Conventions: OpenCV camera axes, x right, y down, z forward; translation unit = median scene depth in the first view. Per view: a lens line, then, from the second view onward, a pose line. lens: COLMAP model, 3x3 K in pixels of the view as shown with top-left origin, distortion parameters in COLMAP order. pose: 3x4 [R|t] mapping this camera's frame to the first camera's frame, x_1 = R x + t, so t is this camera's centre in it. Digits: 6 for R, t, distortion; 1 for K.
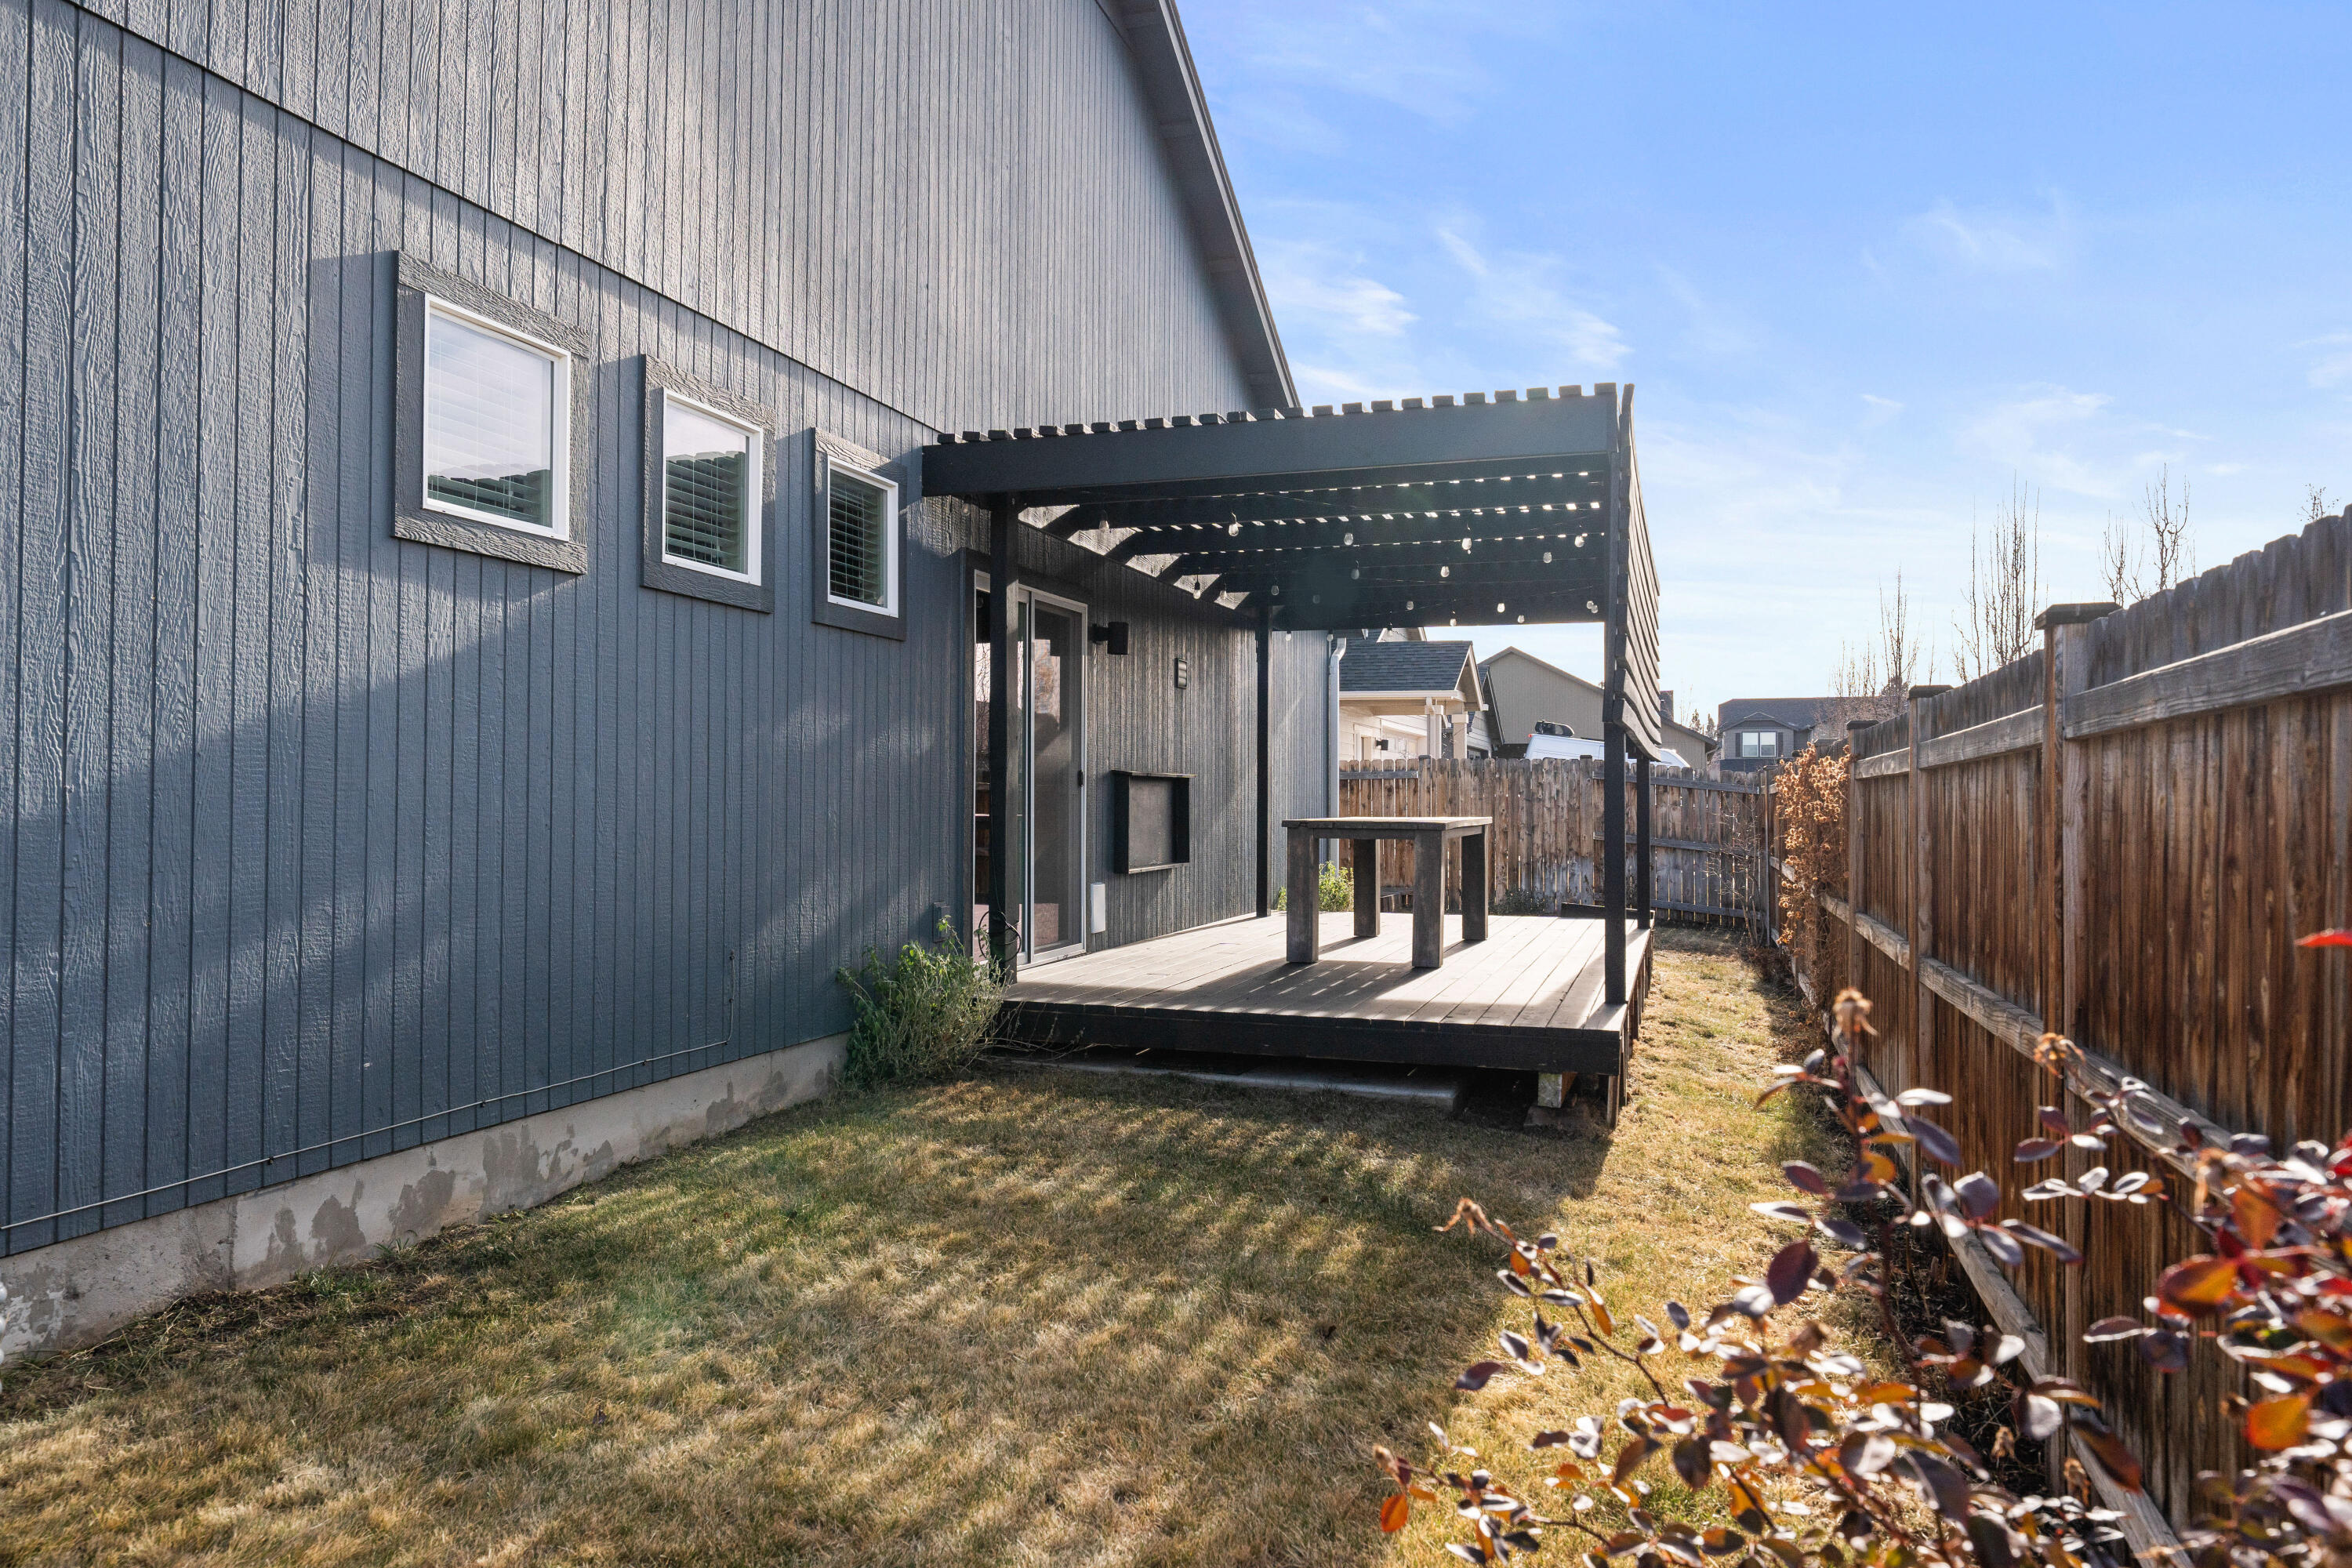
lens RADIAL K [[1556.6, 0, 1162.9], [0, 1556.6, 787.7], [0, 0, 1]] dist [0.000297, 0.001574]
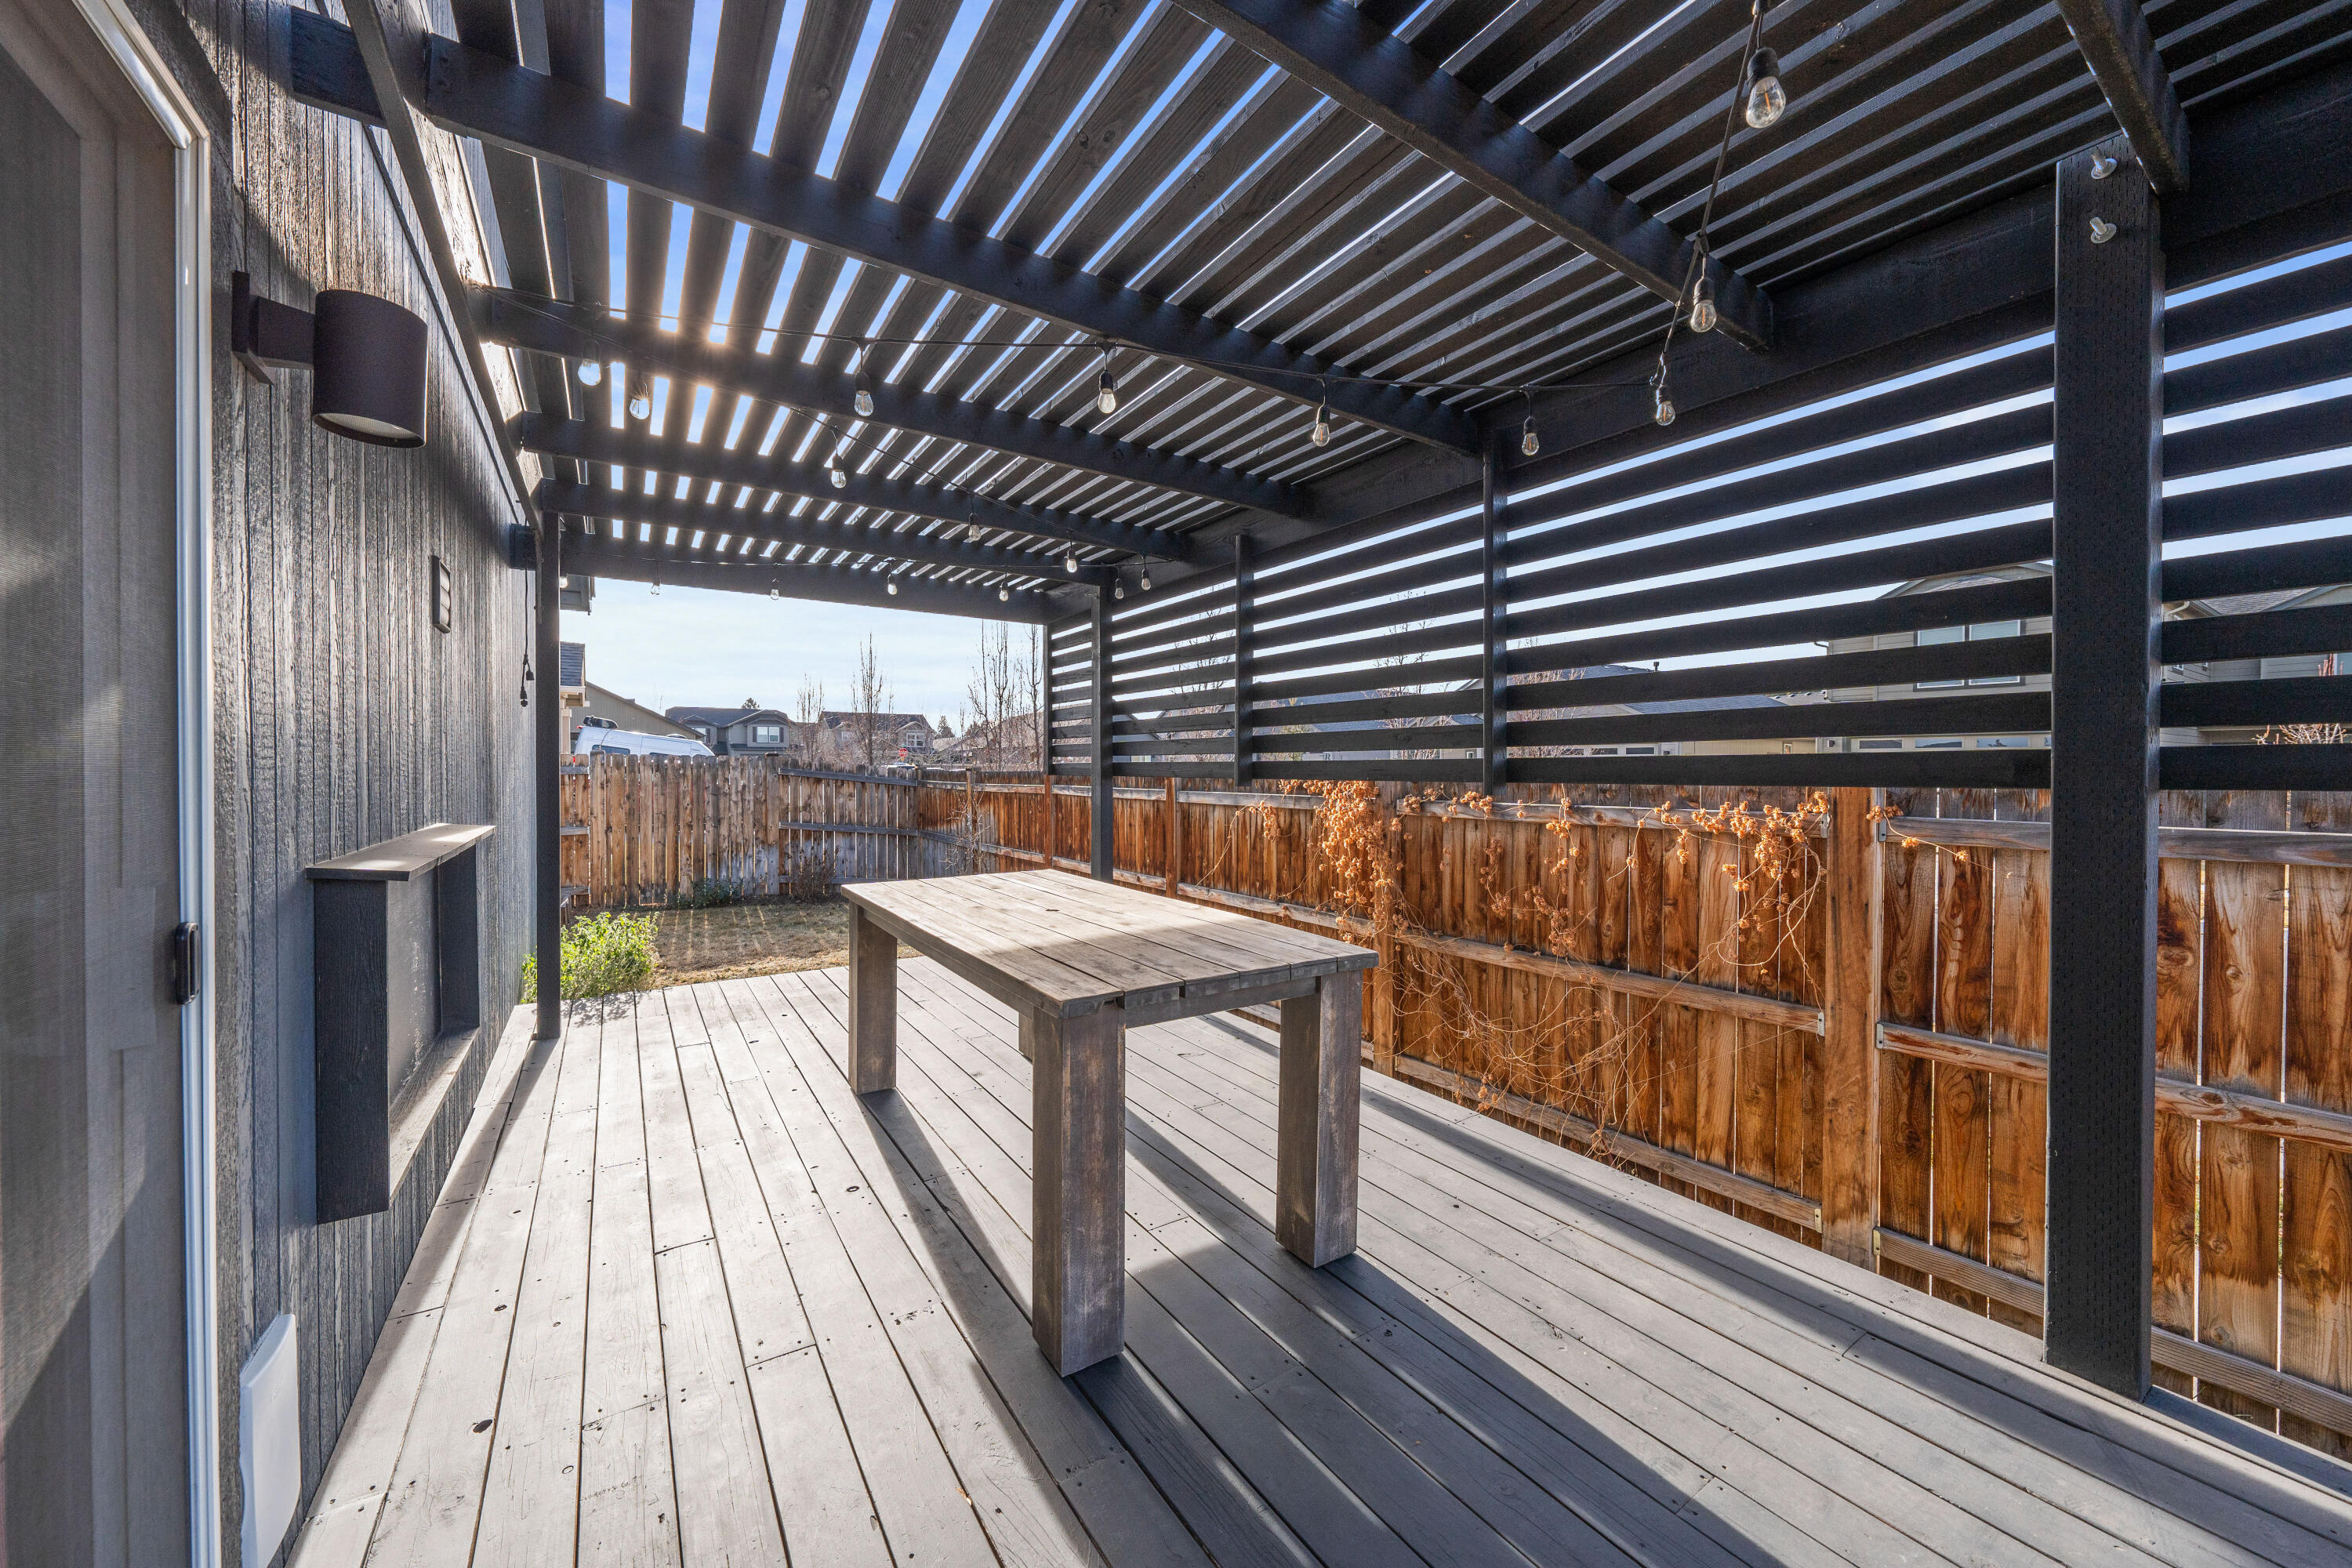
lens RADIAL K [[846.8, 0, 1176.3], [0, 846.8, 769.6], [0, 0, 1]] dist [0.001579, 0.000073]
pose [[0.615008, -0.002164, 0.788518, -0.088027], [-0.006714, 0.999946, 0.007980, -0.048687], [-0.788492, -0.010202, 0.614961, 1.206633]]
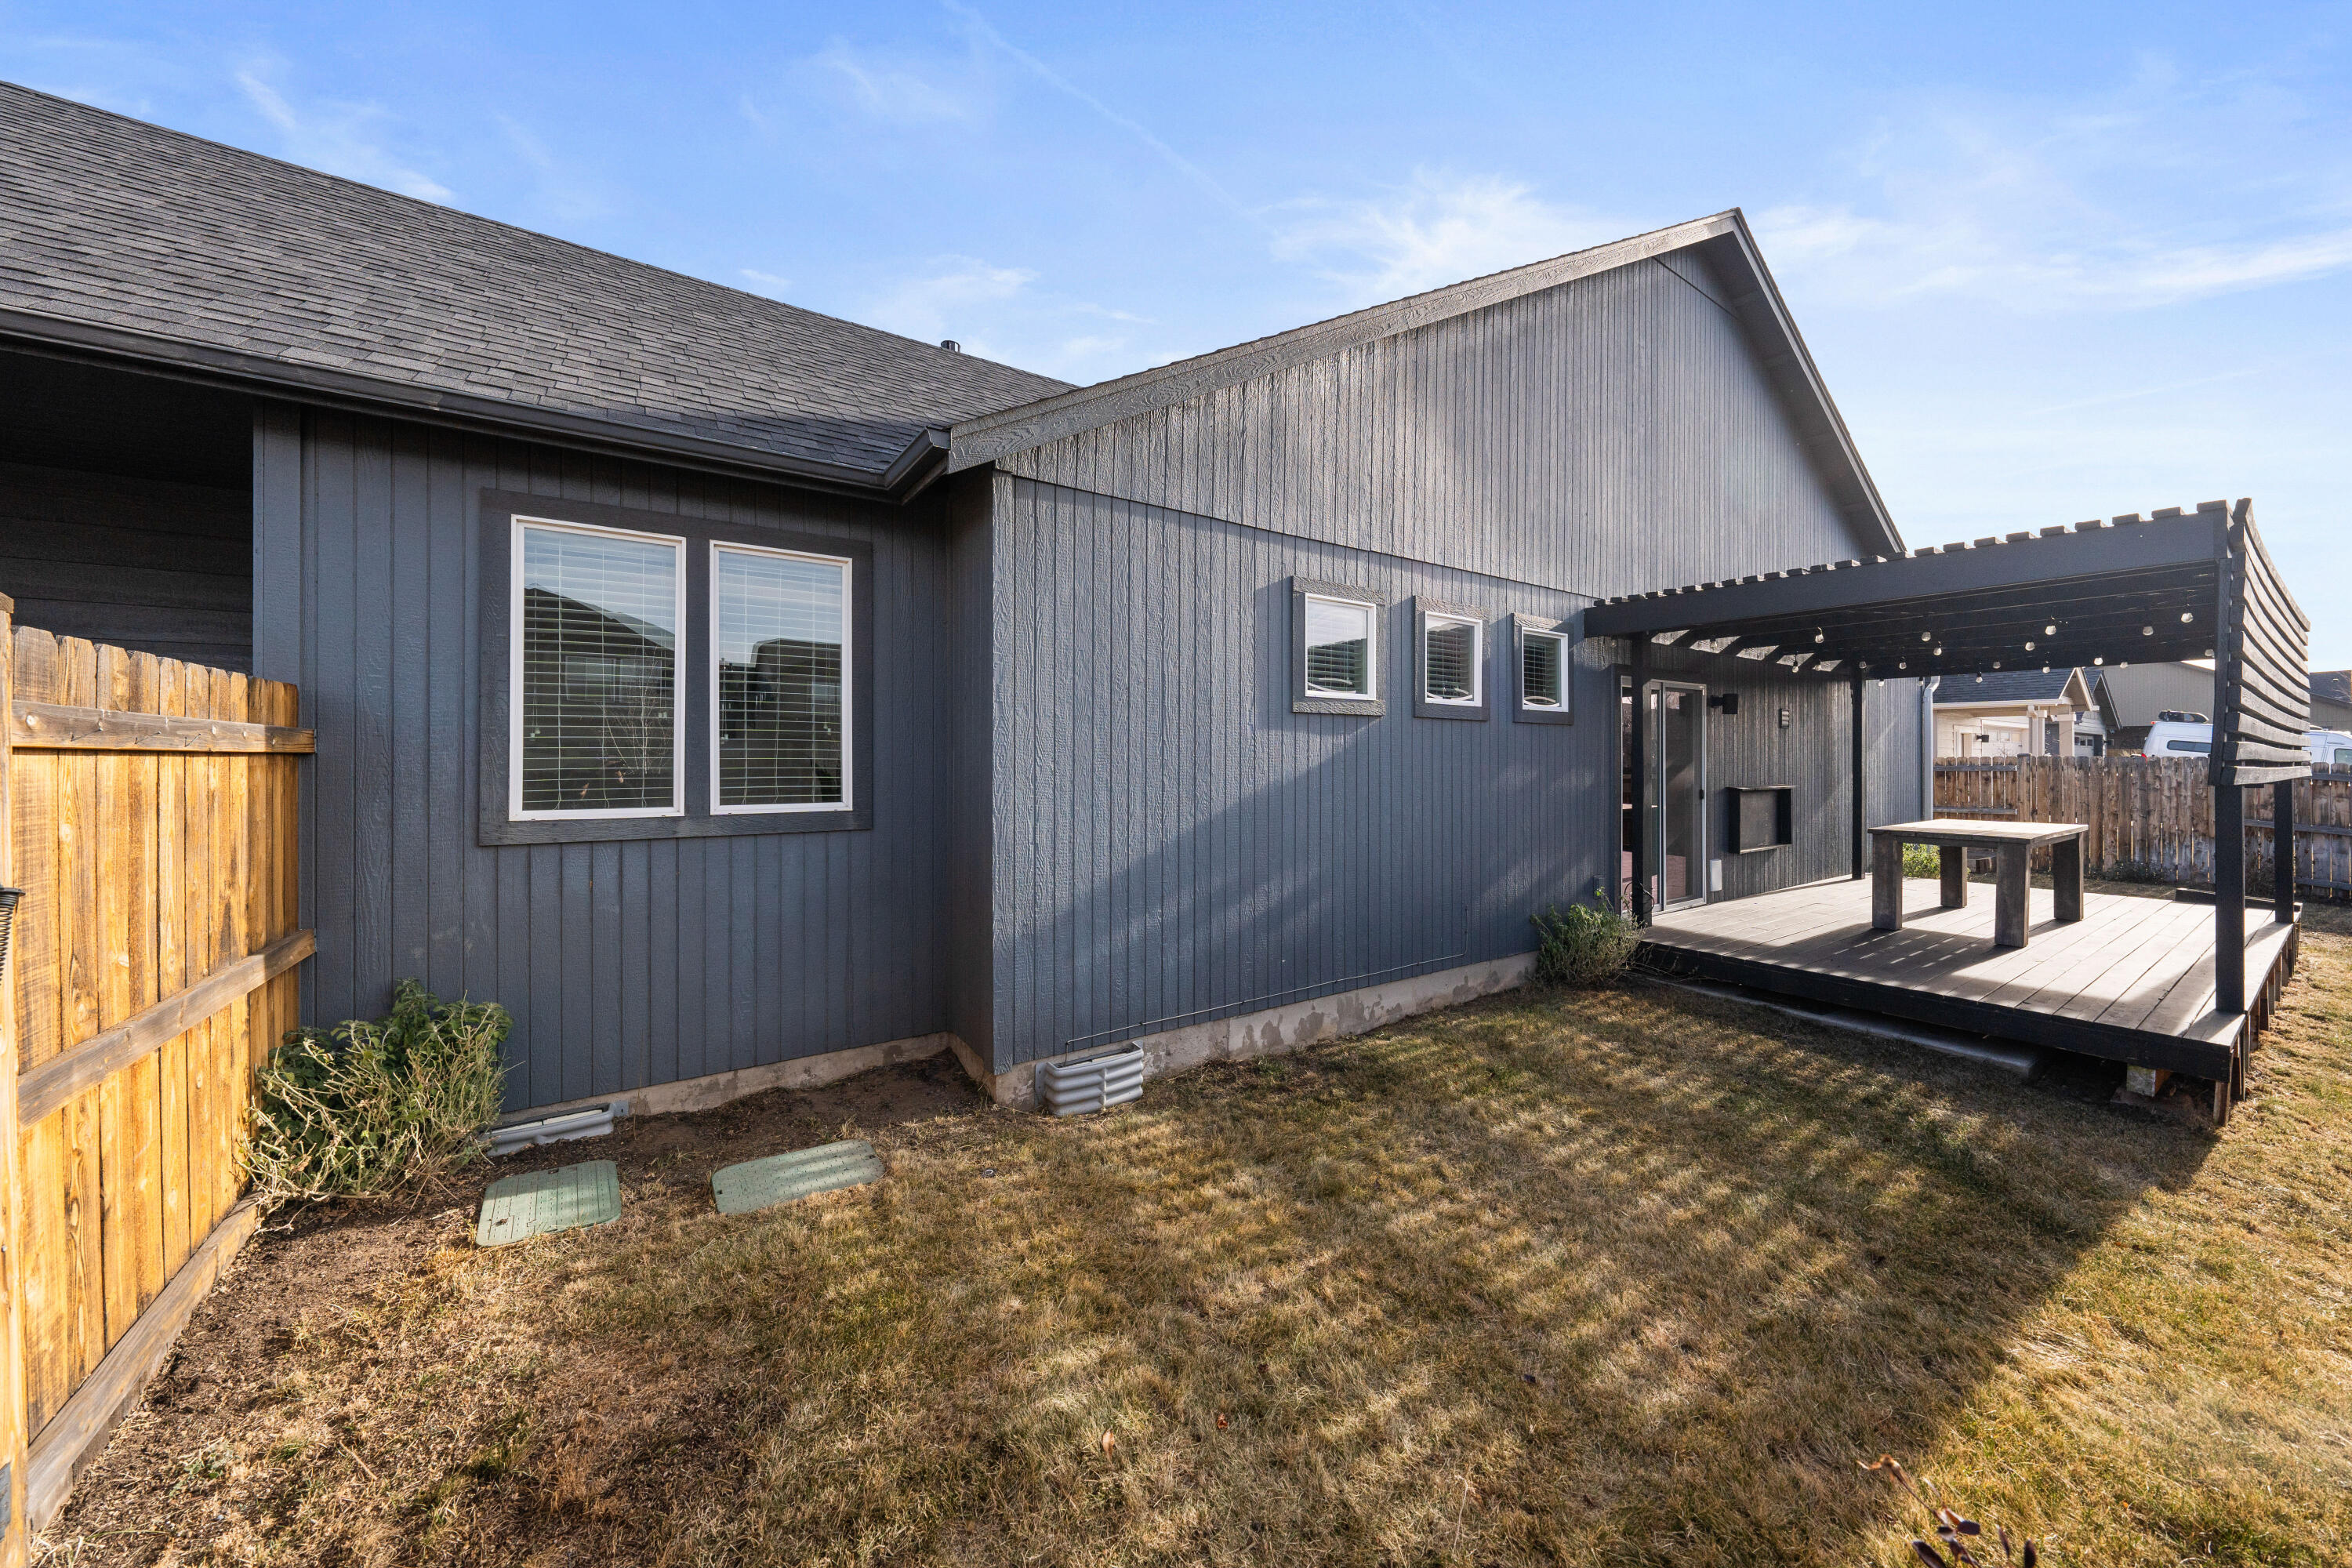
lens RADIAL K [[810.6, 0, 1164.9], [0, 810.6, 761.8], [0, 0, 1]] dist [-0.004812, 0.001335]
pose [[0.790345, -0.002856, -0.612655, 0.034680], [0.011052, 0.999893, 0.009597, -0.089773], [0.612562, -0.014356, 0.790292, 0.022686]]
